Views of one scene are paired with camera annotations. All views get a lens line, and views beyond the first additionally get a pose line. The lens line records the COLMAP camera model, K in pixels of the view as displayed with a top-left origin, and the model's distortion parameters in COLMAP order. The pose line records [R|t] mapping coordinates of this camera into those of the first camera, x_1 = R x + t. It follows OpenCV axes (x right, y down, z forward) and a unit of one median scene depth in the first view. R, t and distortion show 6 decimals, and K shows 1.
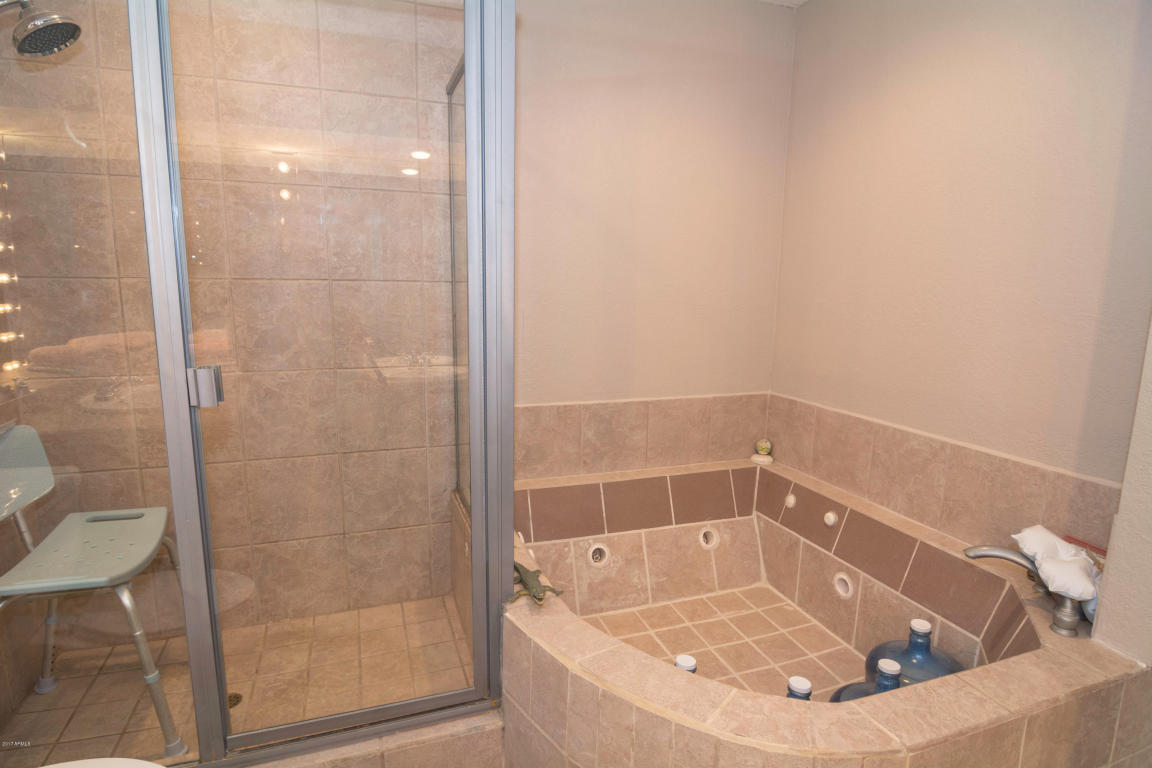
lens RADIAL K [[615.1, 0, 575.4], [0, 615.1, 388.1], [0, 0, 1]] dist [-0.011367, -0.003404]
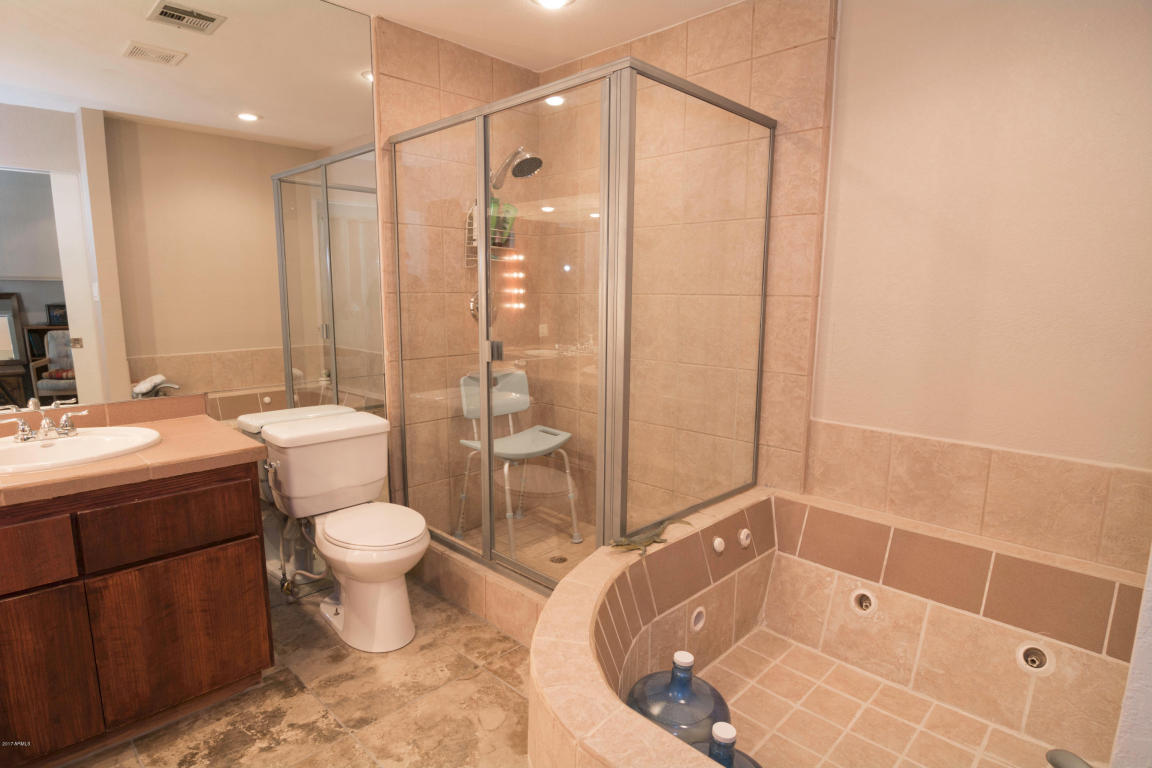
lens RADIAL K [[615.1, 0, 573.3], [0, 615.1, 384.4], [0, 0, 1]] dist [-0.011367, -0.003404]
pose [[0.436004, 0.124618, -0.891275, 0.588944], [-0.150822, 0.986477, 0.064149, -0.030790], [0.887217, 0.106455, 0.448903, 0.193807]]
